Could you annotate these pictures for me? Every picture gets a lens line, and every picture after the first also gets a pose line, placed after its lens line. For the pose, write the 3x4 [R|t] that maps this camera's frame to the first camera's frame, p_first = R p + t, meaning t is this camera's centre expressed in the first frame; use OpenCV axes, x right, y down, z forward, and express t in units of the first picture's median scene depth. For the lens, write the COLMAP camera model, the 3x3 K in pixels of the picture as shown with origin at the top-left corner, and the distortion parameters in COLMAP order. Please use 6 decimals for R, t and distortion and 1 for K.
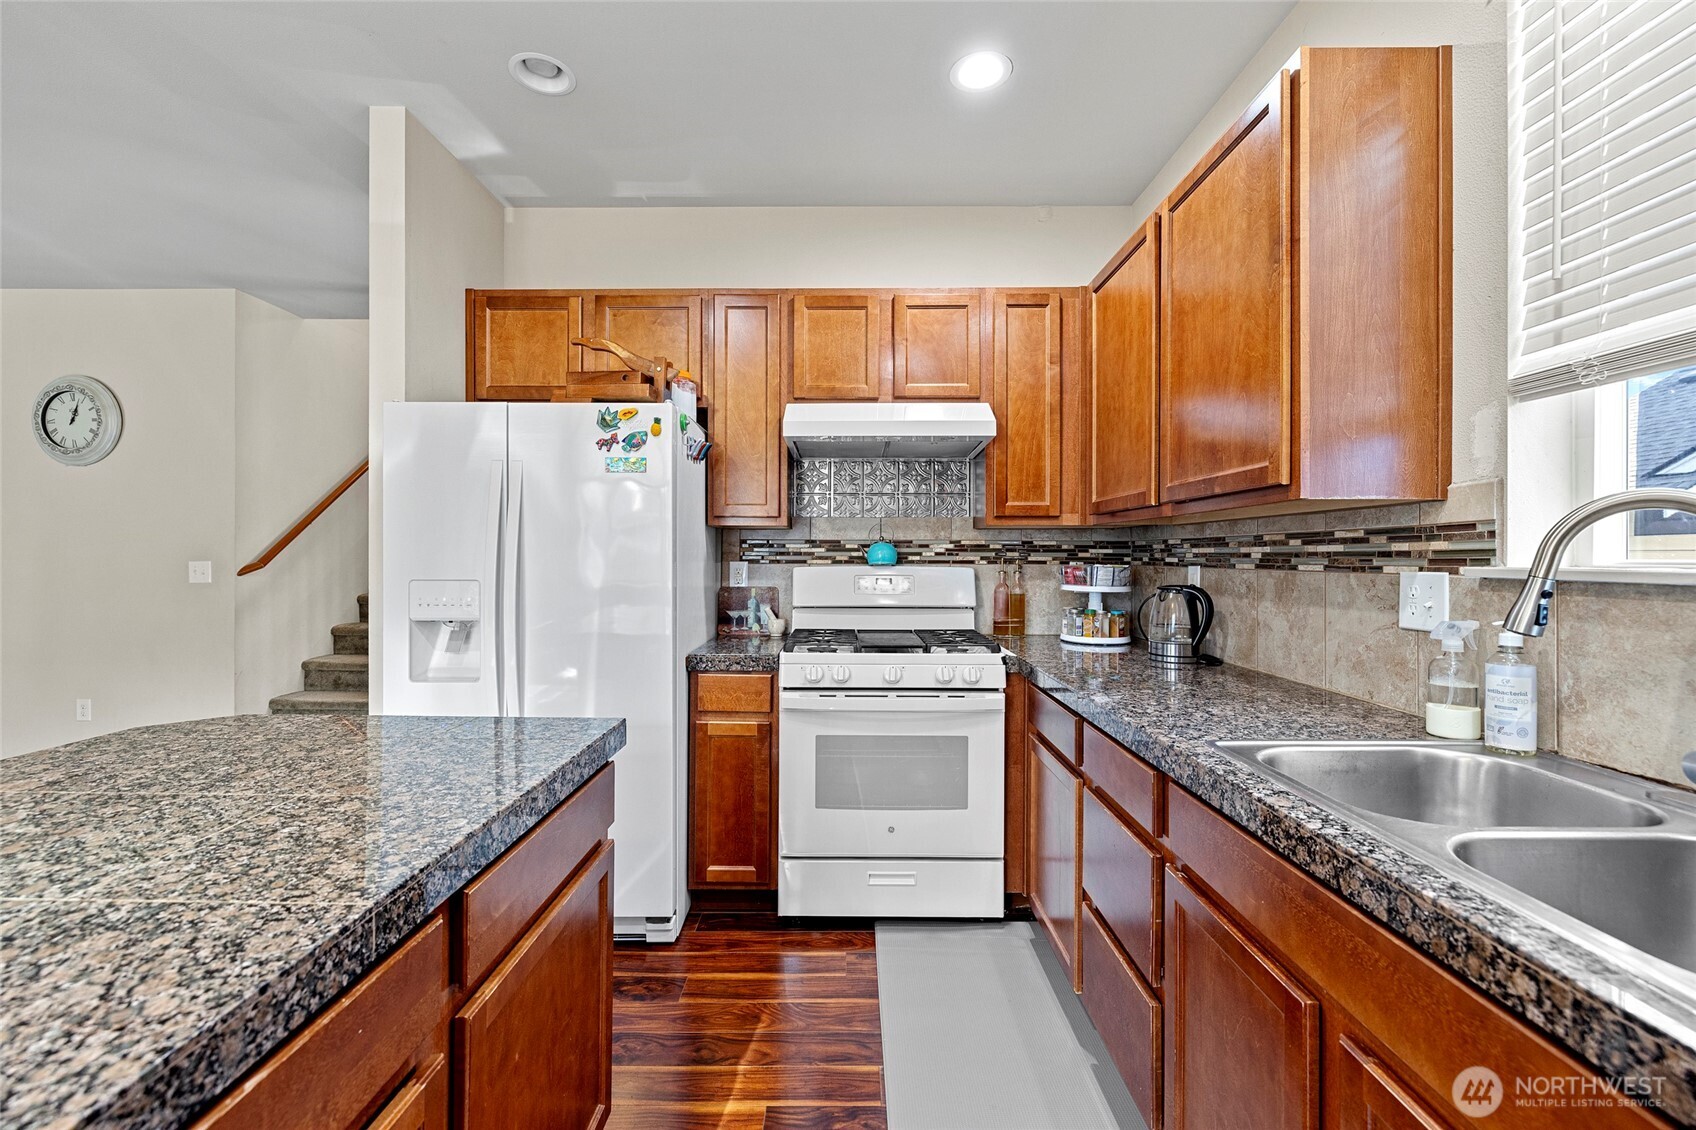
lens RADIAL K [[711.0, 0, 839.8], [0, 711.0, 556.5], [0, 0, 1]] dist [-0.000987, -0.000022]
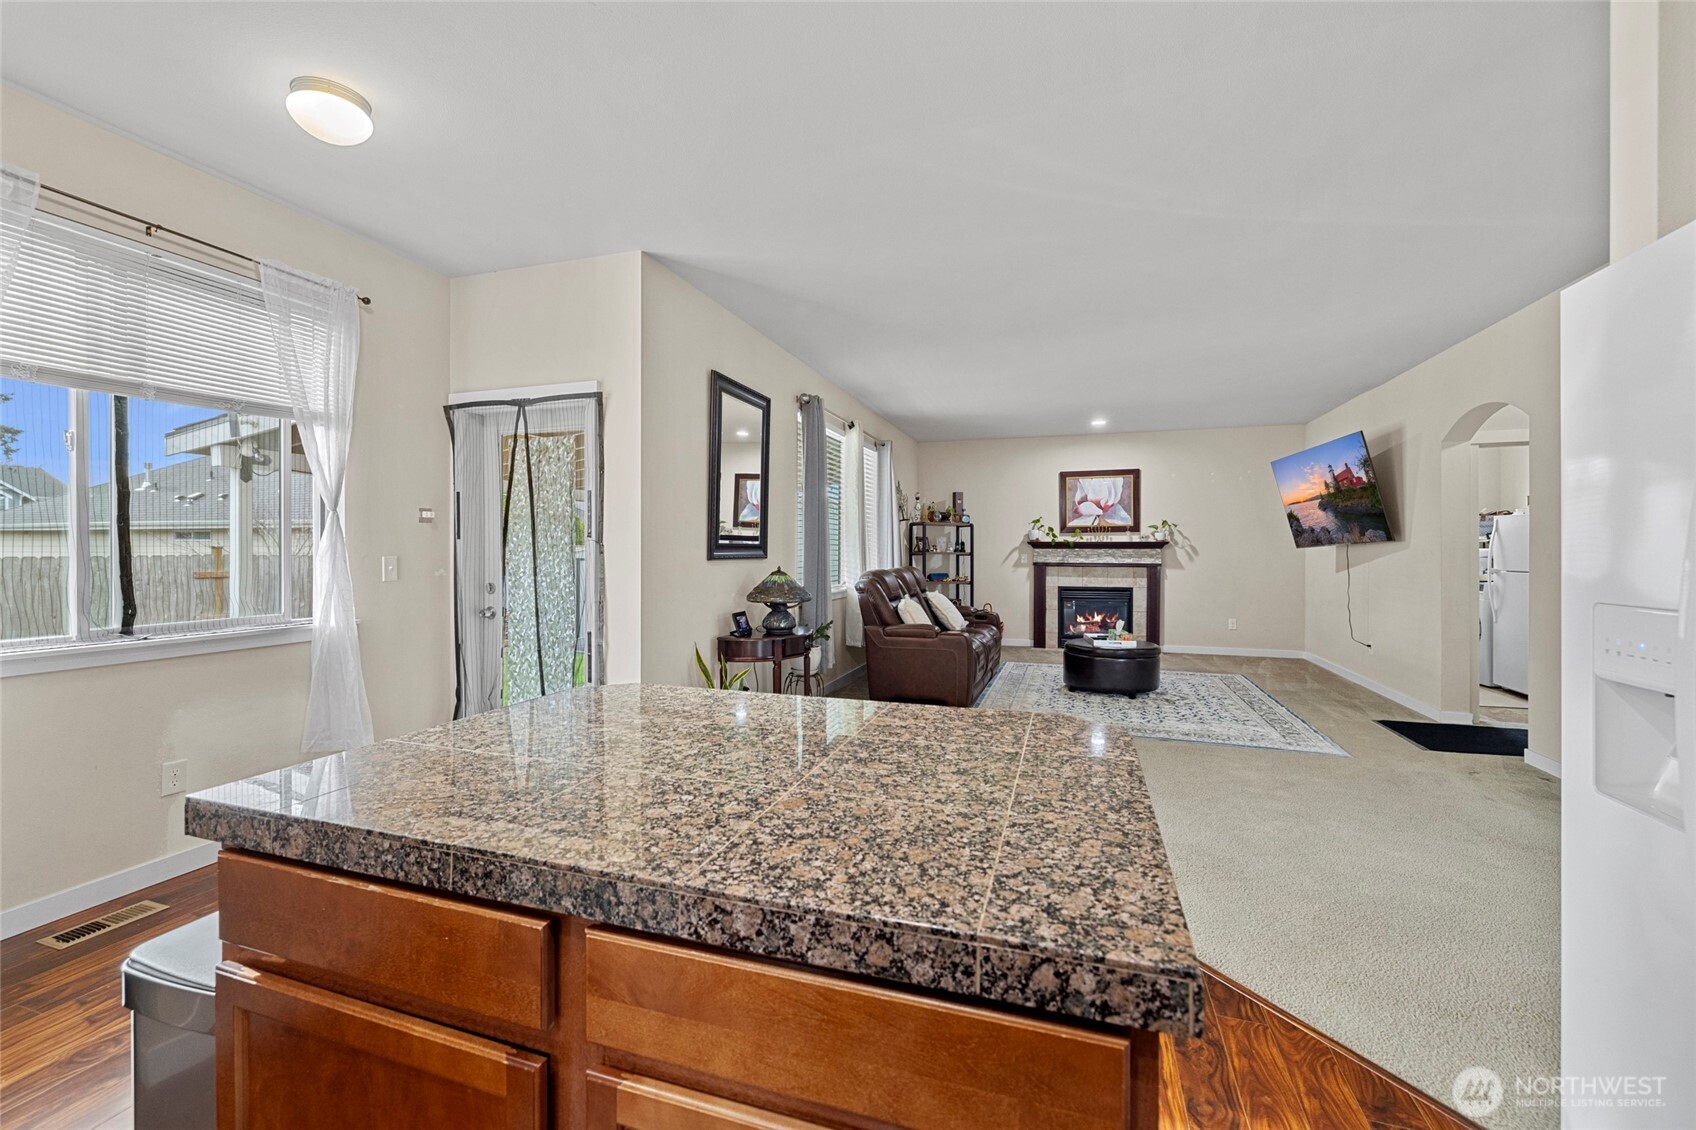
lens RADIAL K [[711.0, 0, 839.8], [0, 711.0, 556.5], [0, 0, 1]] dist [-0.000987, -0.000022]
pose [[-0.306038, 0.003431, -0.952013, 0.278196], [-0.007163, 0.999957, 0.005906, -0.010972], [0.951993, 0.008627, -0.306000, 1.911538]]
